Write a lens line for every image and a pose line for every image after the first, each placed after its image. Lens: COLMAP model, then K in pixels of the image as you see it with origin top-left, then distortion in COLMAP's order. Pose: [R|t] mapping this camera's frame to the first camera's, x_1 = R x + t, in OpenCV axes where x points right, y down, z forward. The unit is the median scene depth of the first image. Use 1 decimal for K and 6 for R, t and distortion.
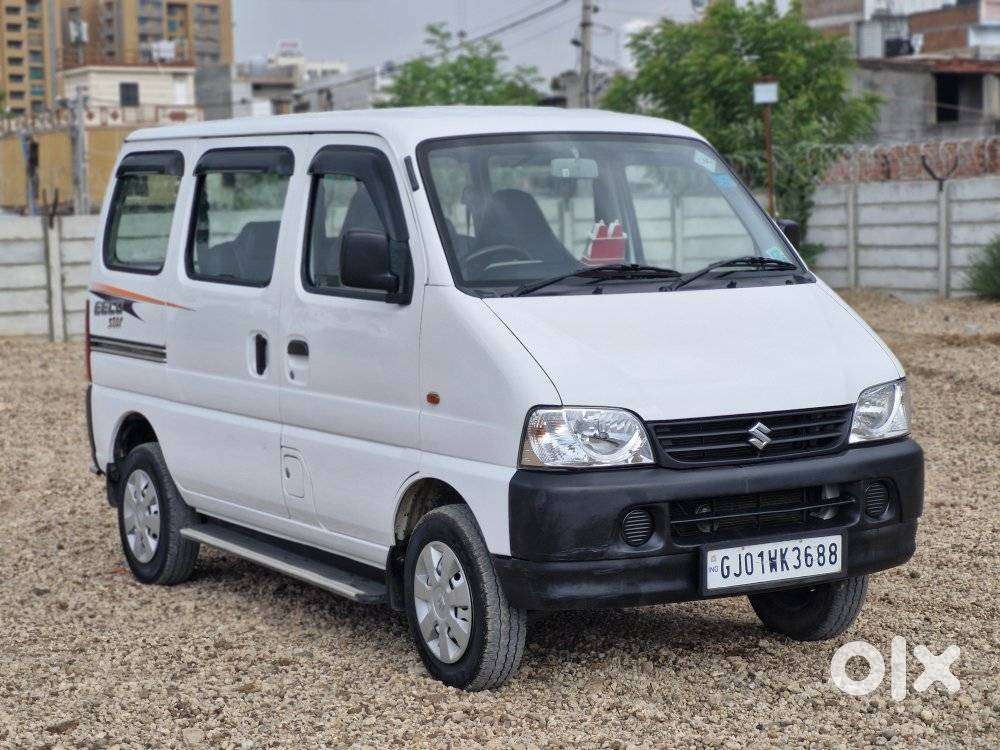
lens RADIAL K [[2141.6, 0, 504.9], [0, 2141.6, 372.3], [0, 0, 1]] dist [0.050367, 0.000000]
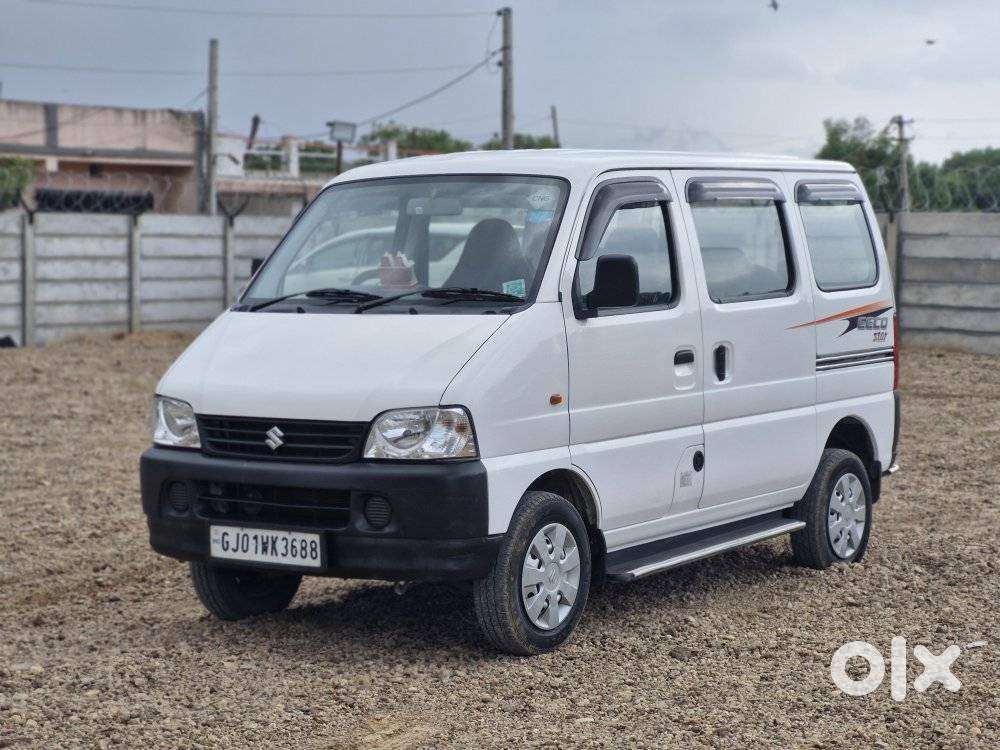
lens RADIAL K [[2150.9, 0, 498.7], [0, 2150.9, 372.5], [0, 0, 1]] dist [0.025403, 0.000000]
pose [[0.405146, 0.069721, -0.911590, 1.238245], [-0.070443, 0.996504, 0.044907, -0.067501], [0.911534, 0.046021, 0.408641, 0.630956]]
